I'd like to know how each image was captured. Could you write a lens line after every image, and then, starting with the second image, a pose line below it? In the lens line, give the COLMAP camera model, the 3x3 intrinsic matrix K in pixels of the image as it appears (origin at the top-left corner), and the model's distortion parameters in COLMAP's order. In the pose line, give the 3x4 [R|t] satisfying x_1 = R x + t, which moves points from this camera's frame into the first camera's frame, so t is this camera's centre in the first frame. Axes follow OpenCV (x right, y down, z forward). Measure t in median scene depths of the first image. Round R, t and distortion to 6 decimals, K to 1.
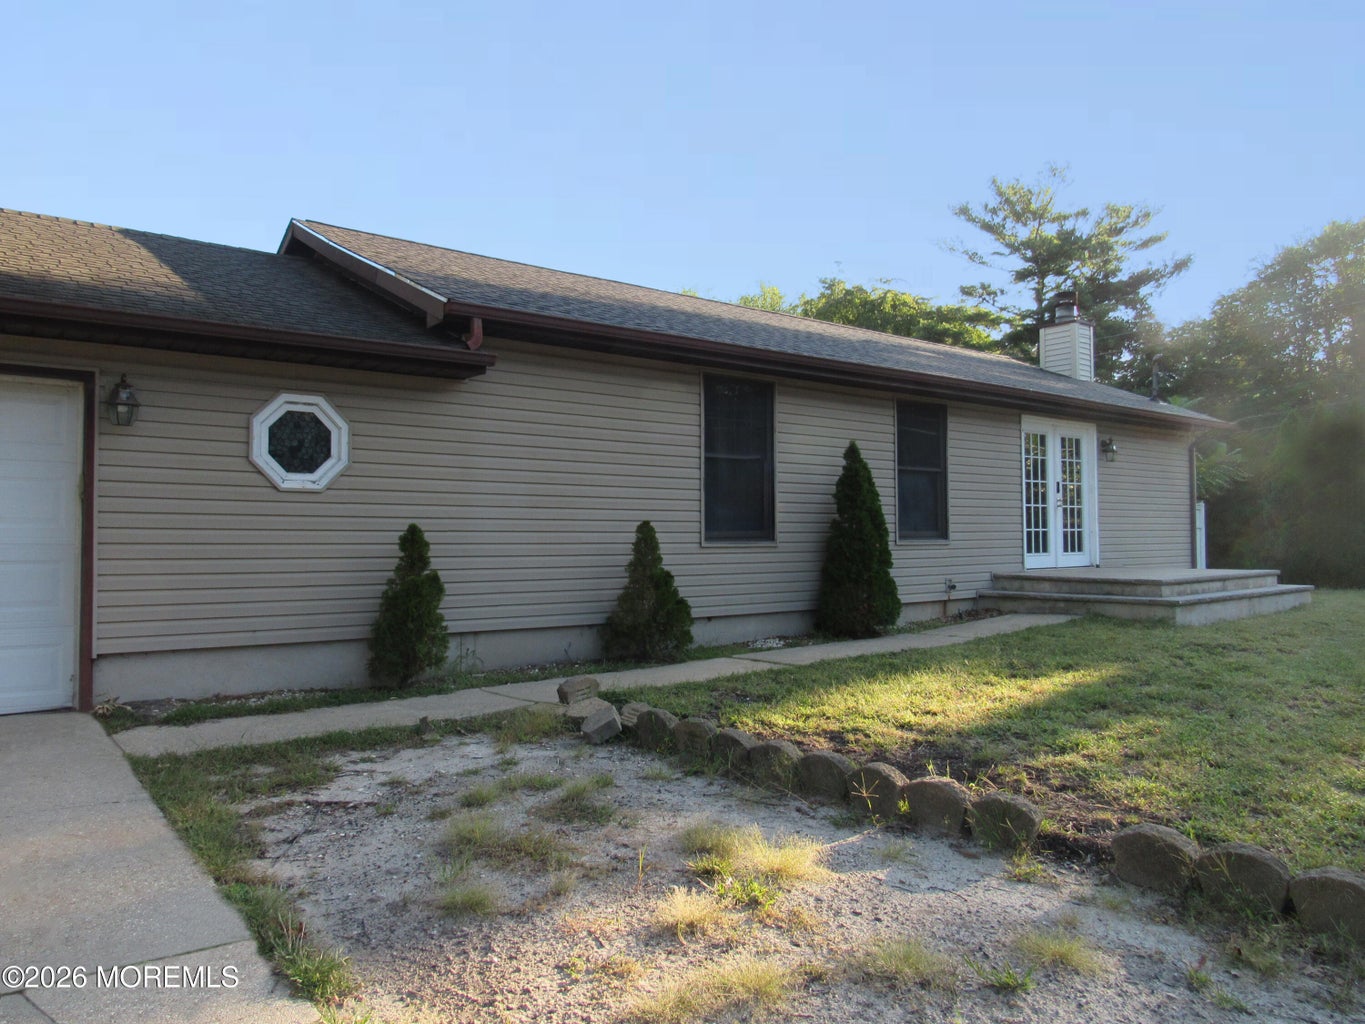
lens RADIAL K [[982.1, 0, 682.5], [0, 982.1, 512.0], [0, 0, 1]] dist [-0.038665, 0.030271]
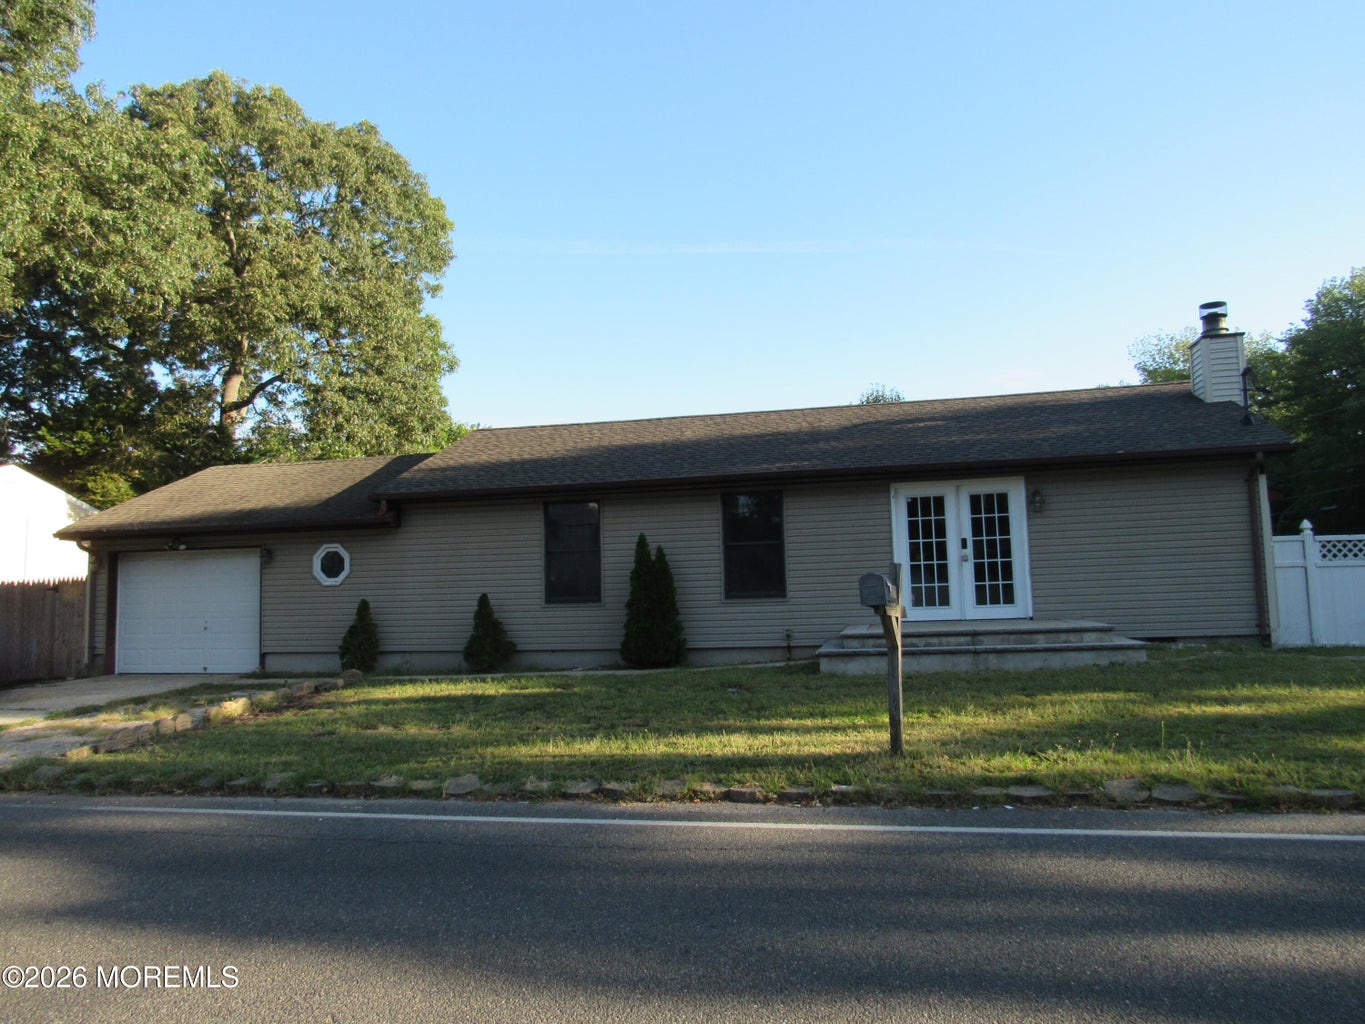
lens RADIAL K [[982.1, 0, 682.5], [0, 982.1, 512.0], [0, 0, 1]] dist [-0.038665, 0.030271]
pose [[0.631723, -0.083040, -0.770734, 1.456874], [0.043401, 0.996475, -0.071789, 0.004935], [0.773979, 0.011900, 0.633100, 0.136553]]
